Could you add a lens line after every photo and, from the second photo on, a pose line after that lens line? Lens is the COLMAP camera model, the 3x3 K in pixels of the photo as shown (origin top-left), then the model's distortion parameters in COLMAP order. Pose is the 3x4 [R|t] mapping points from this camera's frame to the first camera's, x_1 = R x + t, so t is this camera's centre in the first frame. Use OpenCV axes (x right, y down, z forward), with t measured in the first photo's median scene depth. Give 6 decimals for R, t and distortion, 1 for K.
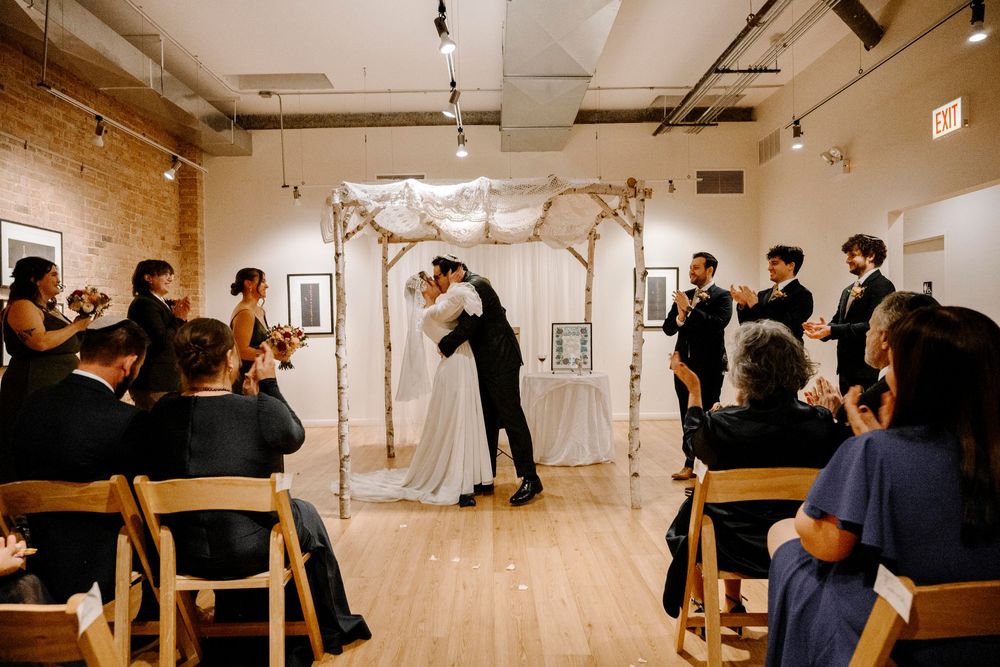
lens RADIAL K [[667.6, 0, 501.3], [0, 667.6, 338.8], [0, 0, 1]] dist [-0.022212, -0.005047]
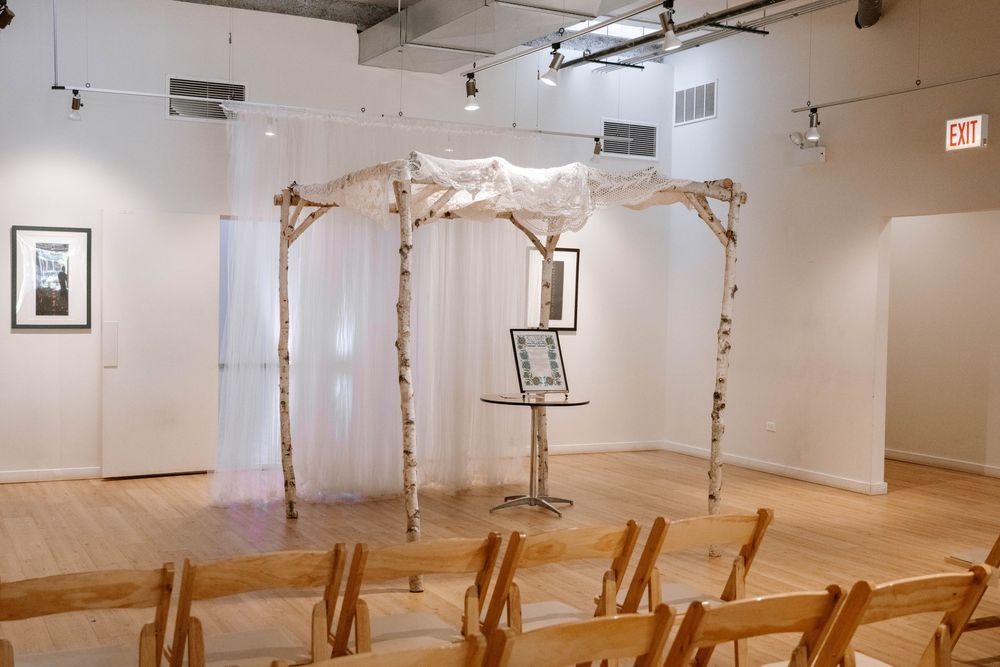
lens RADIAL K [[1169.5, 0, 499.9], [0, 1169.5, 333.6], [0, 0, 1]] dist [-0.035366, 0.000000]
pose [[0.896828, 0.022679, 0.441797, -0.527368], [-0.029393, 0.999533, 0.008357, -0.030100], [-0.441401, -0.020480, 0.897076, -0.175284]]
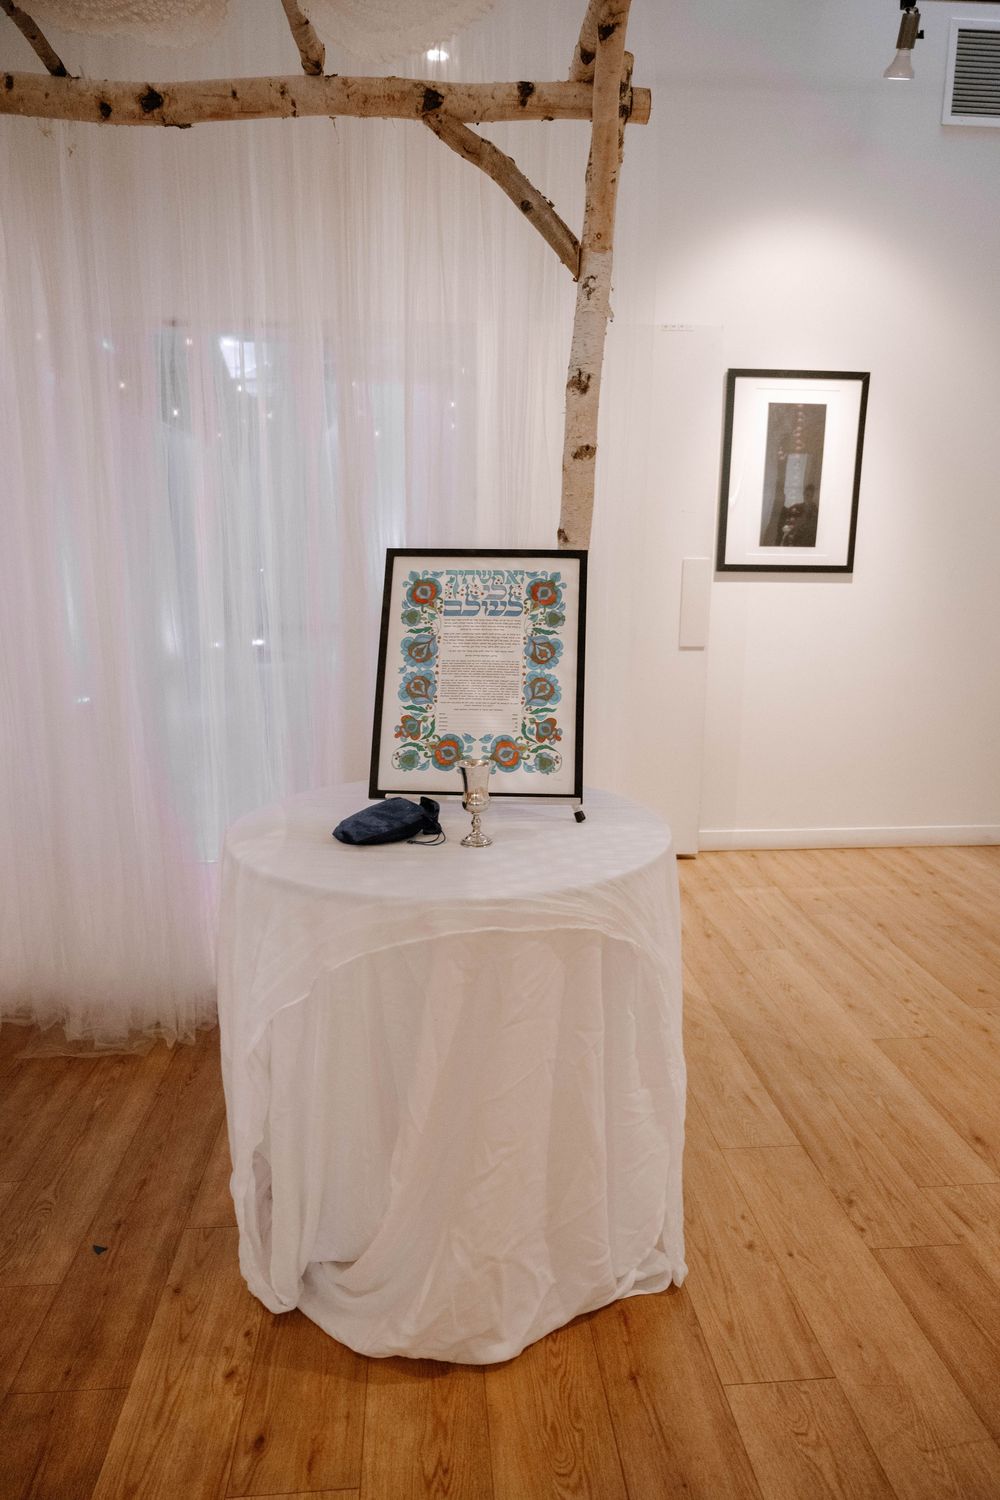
lens RADIAL K [[1001.4, 0, 500.9], [0, 1001.4, 789.3], [0, 0, 1]] dist [-0.022212, -0.005047]
pose [[0.997319, 0.022348, 0.069683, 0.092105], [-0.037444, 0.973976, 0.223536, -0.021691], [-0.062874, -0.225546, 0.972202, 0.708851]]
